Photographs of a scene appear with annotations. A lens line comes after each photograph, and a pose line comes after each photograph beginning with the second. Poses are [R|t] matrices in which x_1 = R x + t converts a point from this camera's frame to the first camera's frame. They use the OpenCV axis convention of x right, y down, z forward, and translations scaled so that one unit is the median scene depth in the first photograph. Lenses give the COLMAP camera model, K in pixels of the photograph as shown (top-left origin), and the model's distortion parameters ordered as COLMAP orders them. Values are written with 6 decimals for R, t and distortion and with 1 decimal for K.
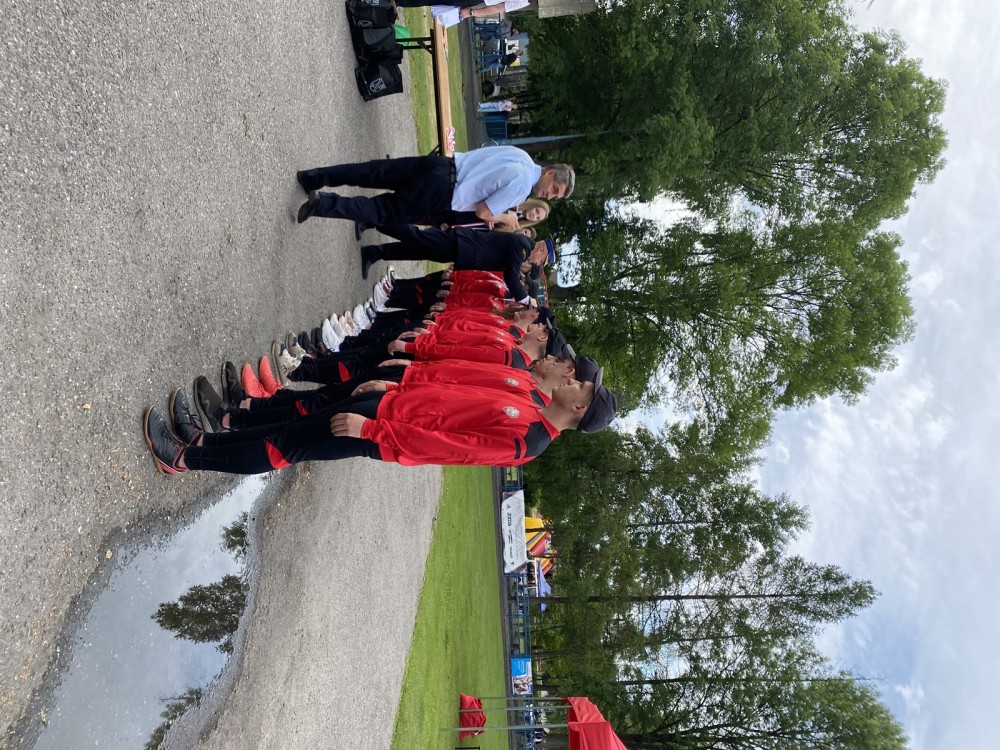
lens RADIAL K [[764.6, 0, 512.1], [0, 764.6, 382.1], [0, 0, 1]] dist [0.021817, -0.027598]
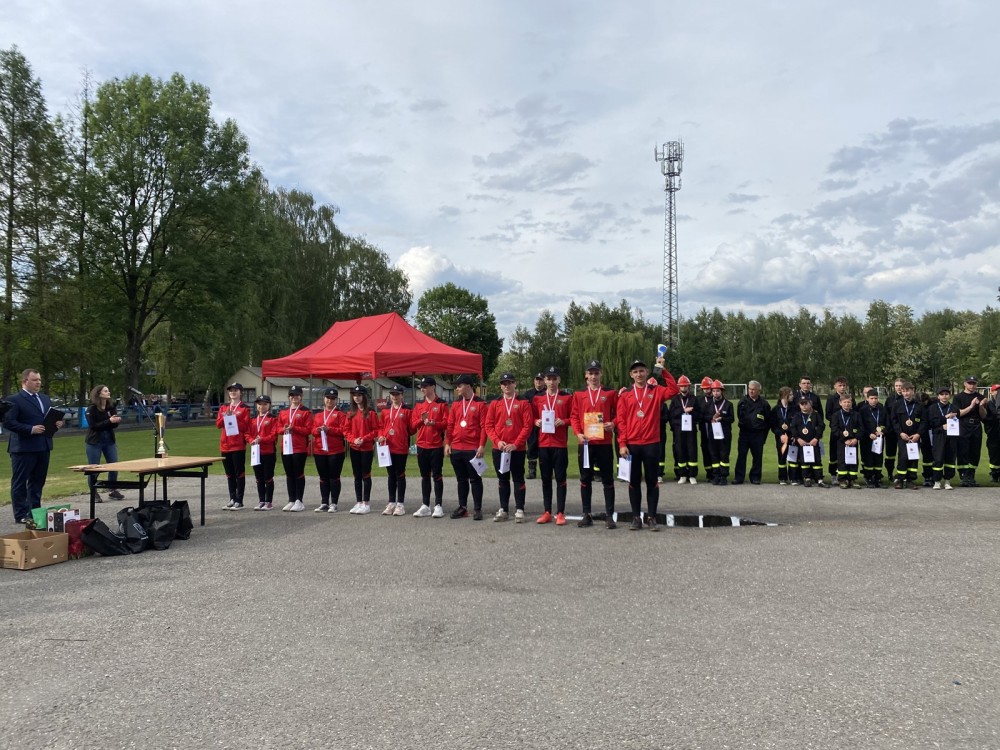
lens RADIAL K [[764.6, 0, 493.2], [0, 764.6, 374.5], [0, 0, 1]] dist [0.021817, -0.027598]
pose [[-0.004831, -0.997222, 0.074325, -0.009920], [0.517453, 0.061109, 0.853527, -0.233001], [-0.855698, 0.042583, 0.515721, 0.003987]]
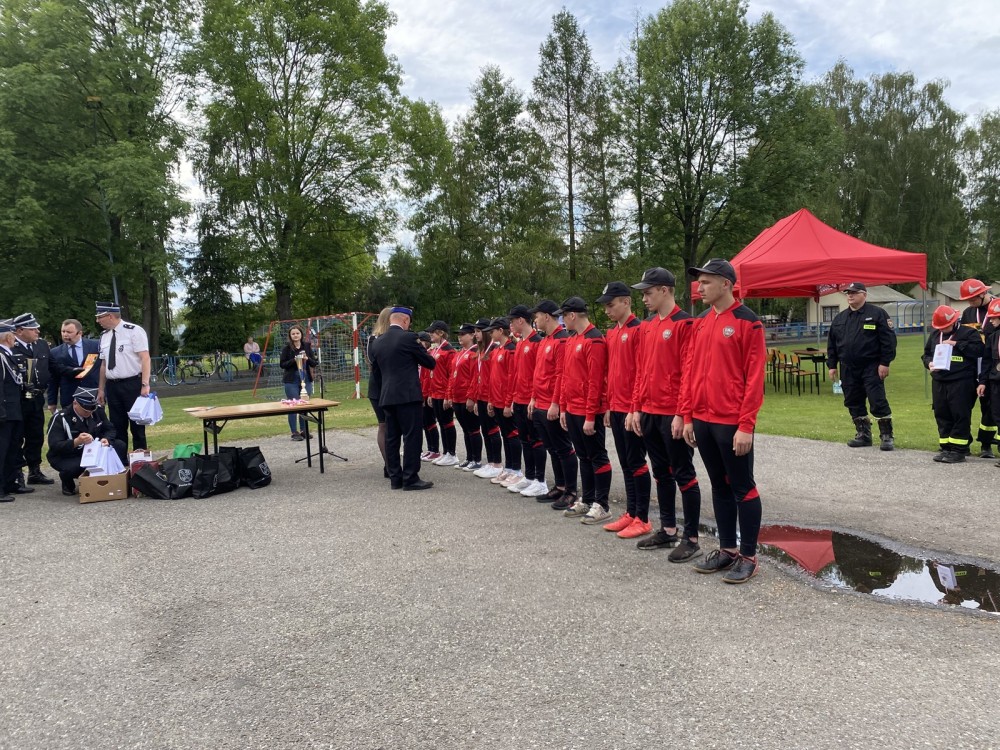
lens RADIAL K [[764.6, 0, 506.4], [0, 764.6, 362.4], [0, 0, 1]] dist [0.021817, -0.027598]
pose [[-0.007990, -0.999907, -0.011024, -0.003210], [0.973100, -0.010313, 0.230153, -0.061695], [-0.230245, -0.008888, 0.973092, -0.028402]]
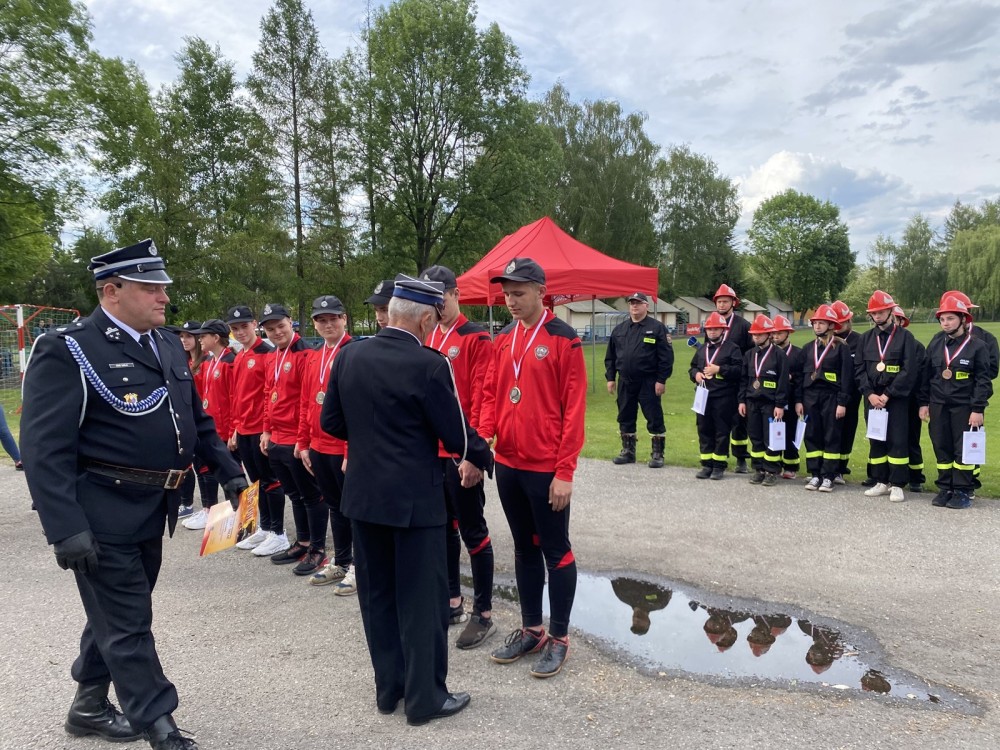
lens RADIAL K [[764.6, 0, 512.1], [0, 764.6, 381.0], [0, 0, 1]] dist [0.021817, -0.027598]
pose [[0.004202, -0.999407, -0.034180, -0.000046], [0.828871, -0.015641, 0.559221, -0.054309], [-0.559424, -0.030681, 0.828314, 0.008312]]
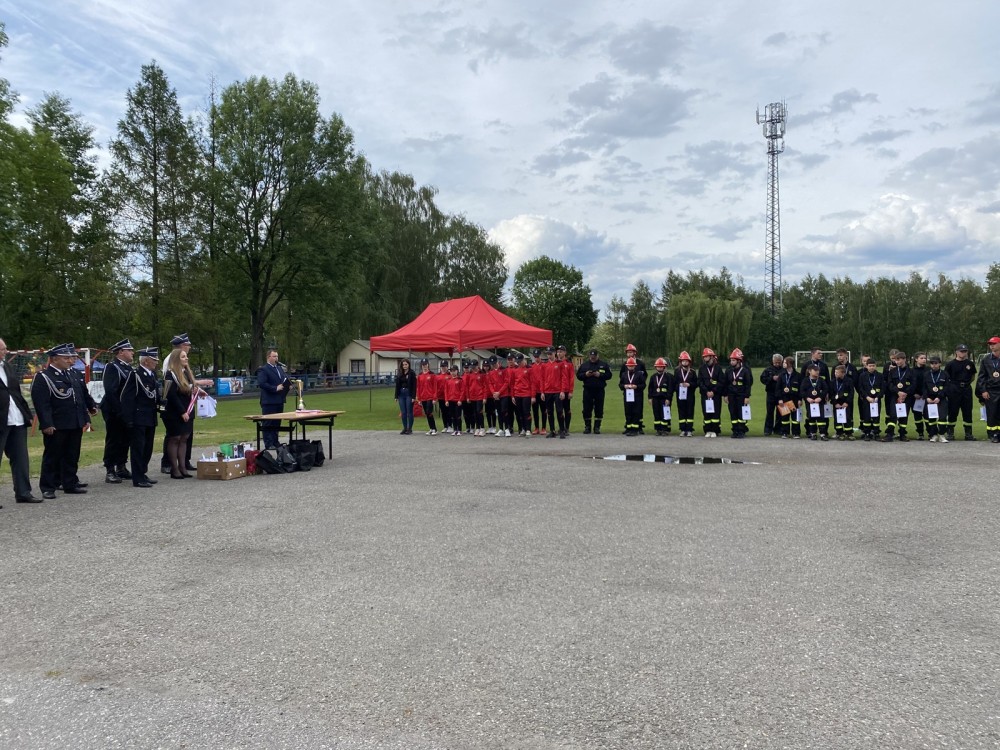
lens RADIAL K [[764.6, 0, 501.1], [0, 764.6, 374.2], [0, 0, 1]] dist [0.021817, -0.027598]
pose [[-0.005395, -0.999344, 0.035803, -0.013916], [0.618068, 0.024814, 0.785733, -0.296065], [-0.786106, 0.026368, 0.617529, -0.065445]]
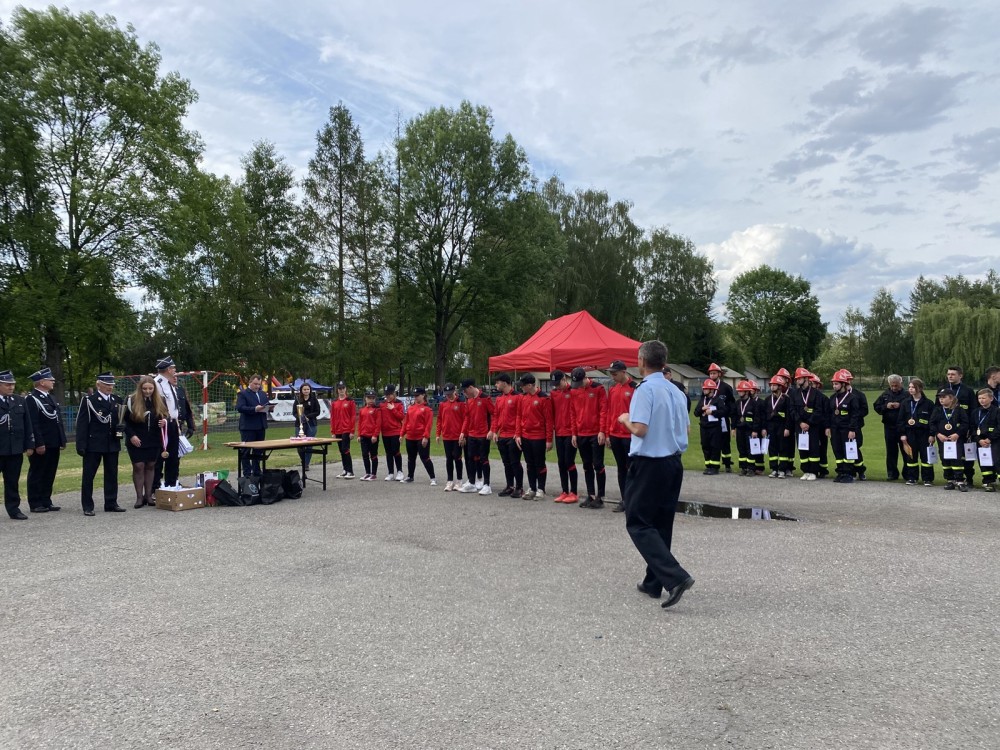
lens RADIAL K [[764.6, 0, 492.3], [0, 764.6, 364.1], [0, 0, 1]] dist [0.021817, -0.027598]
pose [[0.009296, -0.997334, 0.072372, -0.009071], [0.827949, 0.048261, 0.558723, -0.190582], [-0.560727, 0.054726, 0.826190, -0.098307]]
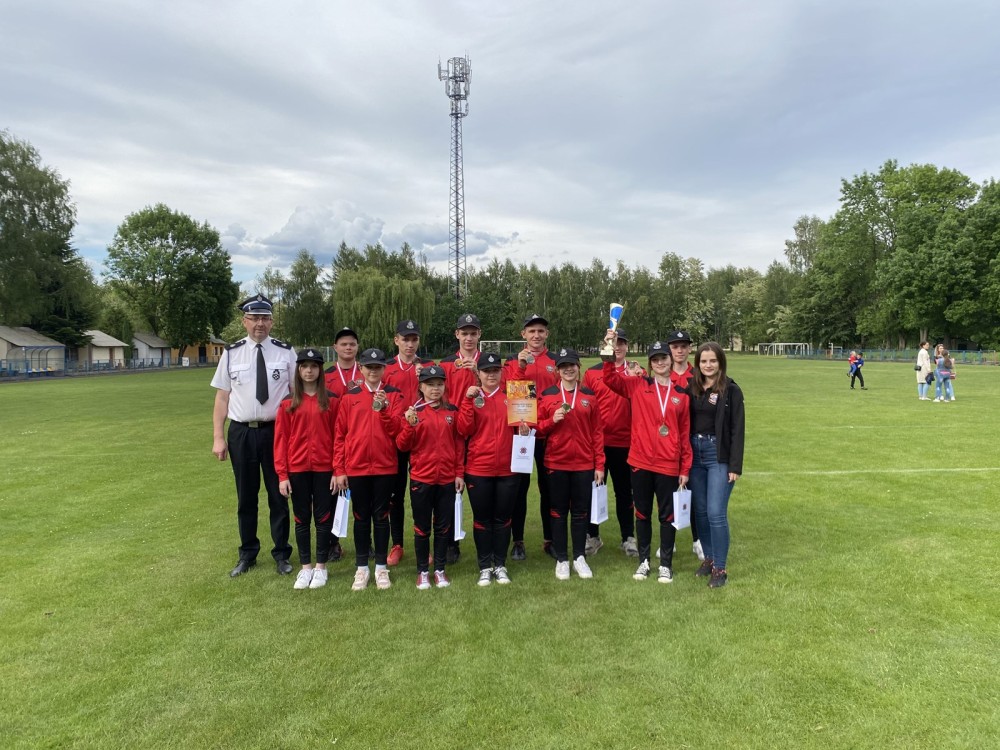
lens RADIAL K [[764.6, 0, 507.0], [0, 764.6, 378.3], [0, 0, 1]] dist [0.021817, -0.027598]
pose [[-0.019977, -0.999755, 0.009583, 0.026398], [0.266837, 0.003906, 0.963734, 0.397131], [-0.963534, 0.021809, 0.266694, 0.131276]]
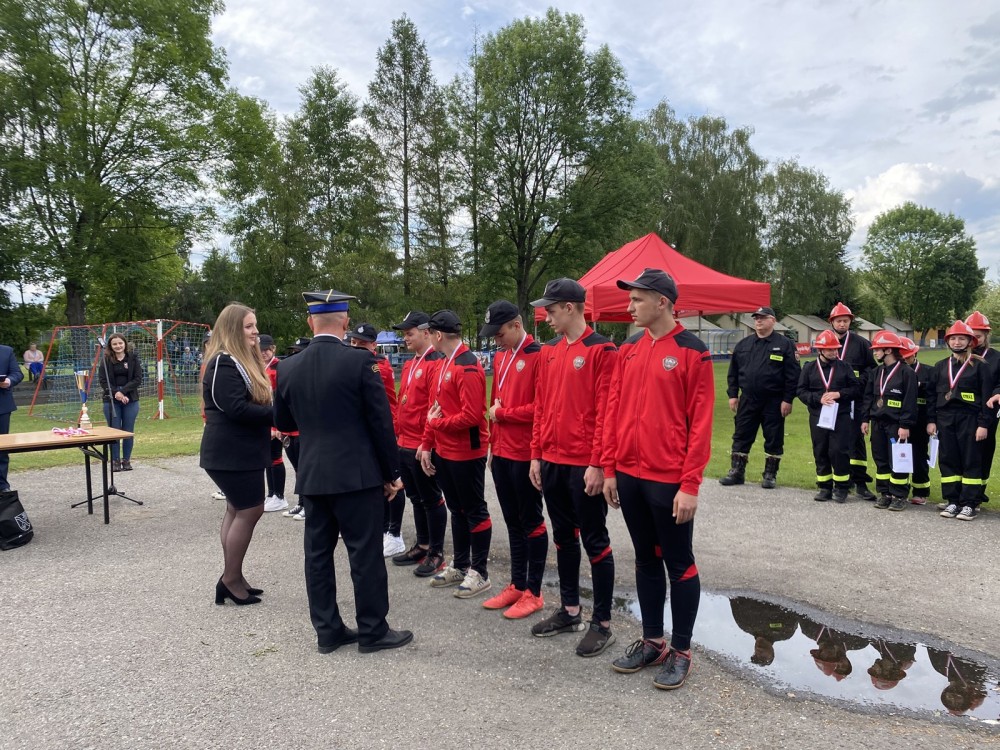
lens RADIAL K [[764.6, 0, 500.5], [0, 764.6, 369.3], [0, 0, 1]] dist [0.021817, -0.027598]
pose [[0.017804, -0.999838, 0.002587, -0.001200], [0.899271, 0.017144, 0.437055, -0.059103], [-0.437028, -0.005455, 0.899431, 0.007870]]
